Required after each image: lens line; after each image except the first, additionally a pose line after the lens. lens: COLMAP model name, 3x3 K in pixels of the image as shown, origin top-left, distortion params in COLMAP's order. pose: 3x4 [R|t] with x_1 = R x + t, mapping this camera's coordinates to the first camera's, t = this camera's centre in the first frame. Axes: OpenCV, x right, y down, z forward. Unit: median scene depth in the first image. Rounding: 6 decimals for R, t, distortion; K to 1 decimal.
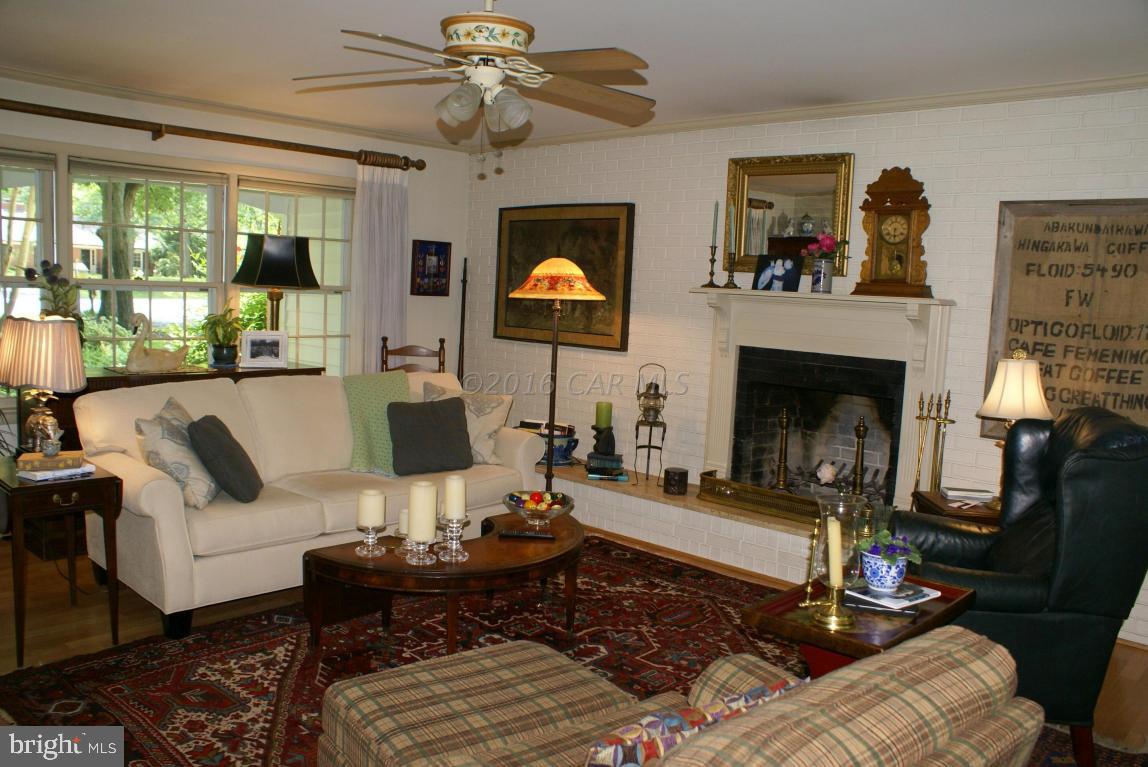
lens RADIAL K [[888.7, 0, 574.0], [0, 888.7, 383.5], [0, 0, 1]] dist [-0.161503, 0.146342]
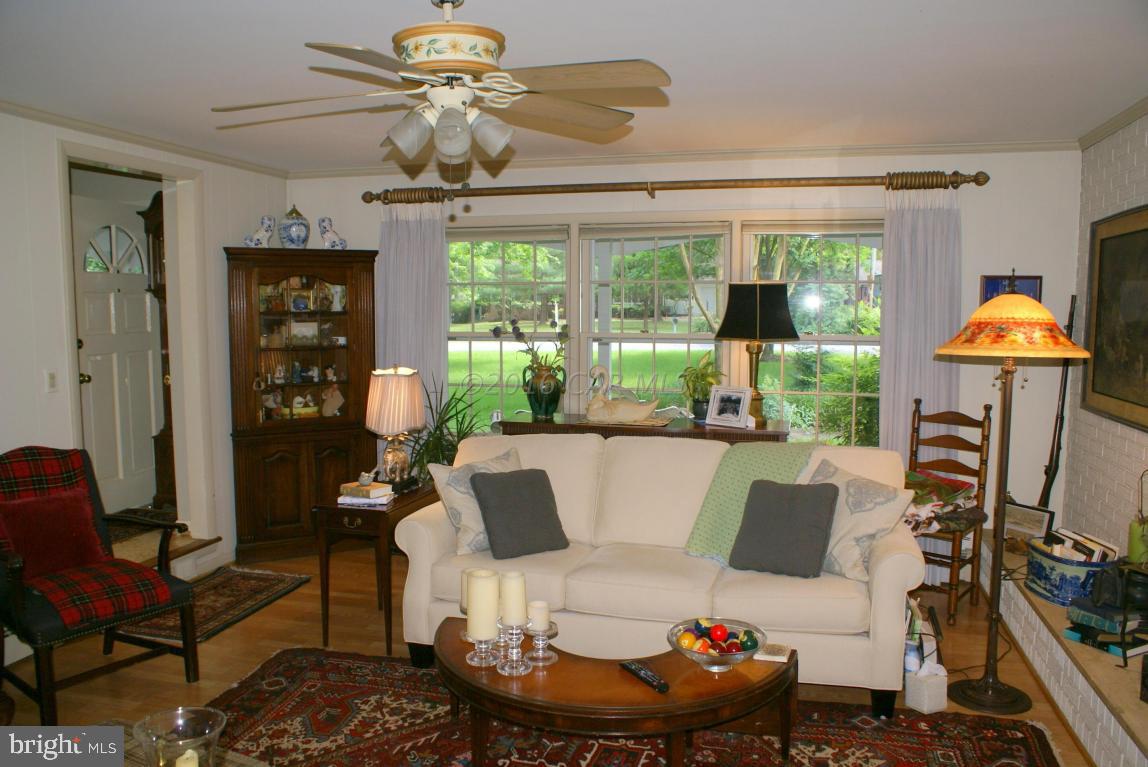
lens RADIAL K [[888.7, 0, 574.0], [0, 888.7, 383.5], [0, 0, 1]] dist [-0.161503, 0.146342]
pose [[0.482472, 0.030666, -0.875374, 0.458206], [-0.071906, 0.997400, -0.004690, -0.055739], [0.872955, 0.065207, 0.483423, 0.470563]]
